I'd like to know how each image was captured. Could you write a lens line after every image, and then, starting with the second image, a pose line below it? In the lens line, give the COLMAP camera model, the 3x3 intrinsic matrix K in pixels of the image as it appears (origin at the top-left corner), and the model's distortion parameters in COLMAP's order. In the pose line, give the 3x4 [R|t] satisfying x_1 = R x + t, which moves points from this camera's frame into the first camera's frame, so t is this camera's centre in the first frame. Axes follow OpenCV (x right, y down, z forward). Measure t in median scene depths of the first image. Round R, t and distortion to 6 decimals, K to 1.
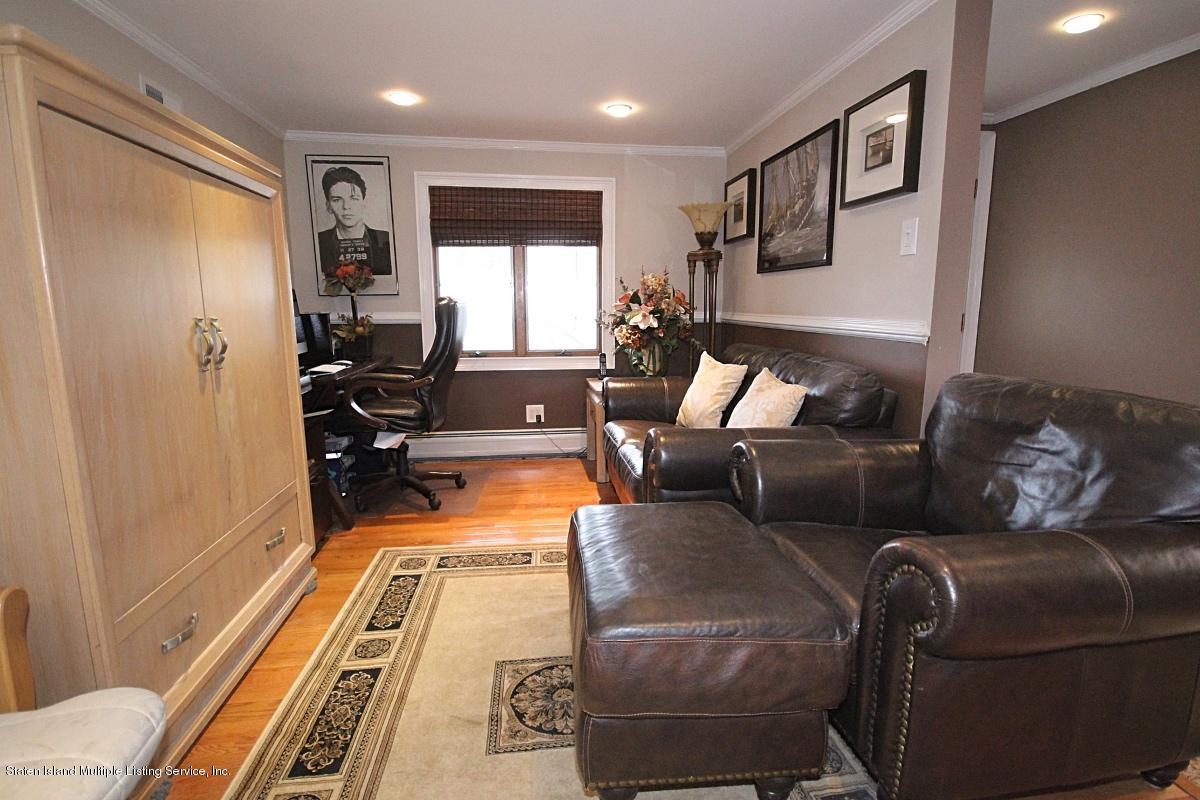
lens RADIAL K [[579.2, 0, 611.3], [0, 579.2, 395.0], [0, 0, 1]] dist [-0.002189, 0.000078]
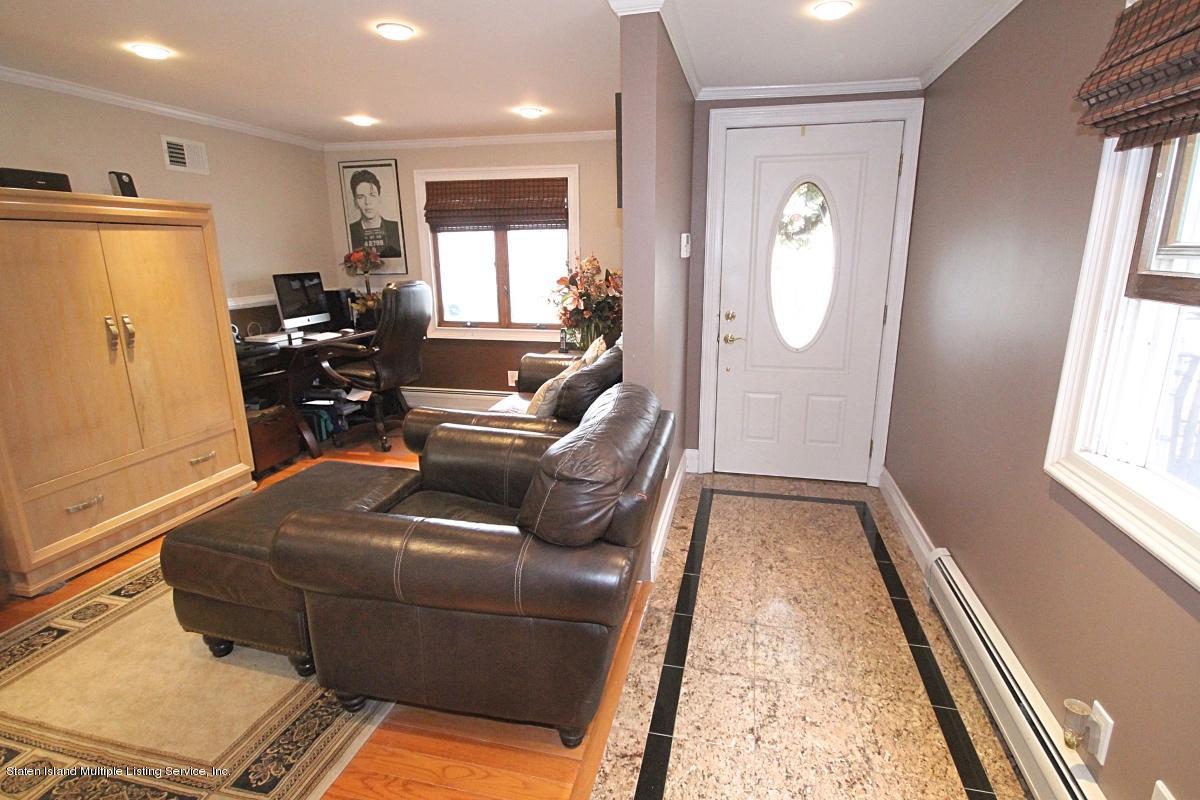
lens RADIAL K [[588.0, 0, 605.8], [0, 588.0, 396.3], [0, 0, 1]] dist [-0.000107, -0.000835]
pose [[0.932809, 0.082419, -0.350821, 0.490956], [-0.051595, 0.994011, 0.096337, -0.060013], [0.356659, -0.071764, 0.931474, -0.020579]]
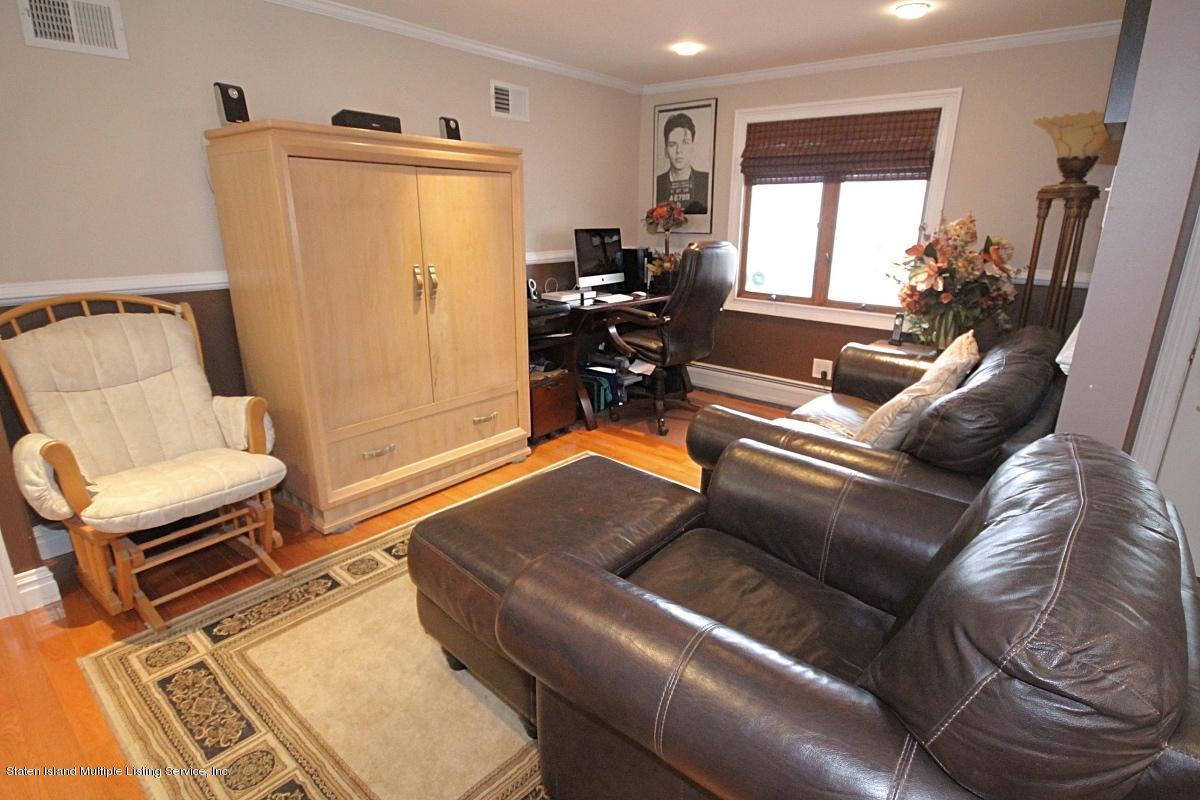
lens RADIAL K [[610.4, 0, 612.9], [0, 610.4, 394.1], [0, 0, 1]] dist [-0.000035, 0.001408]
pose [[0.675161, 0.221235, -0.703713, 0.371879], [-0.130735, 0.974752, 0.181014, -0.068077], [0.725993, -0.030213, 0.687038, 0.098942]]
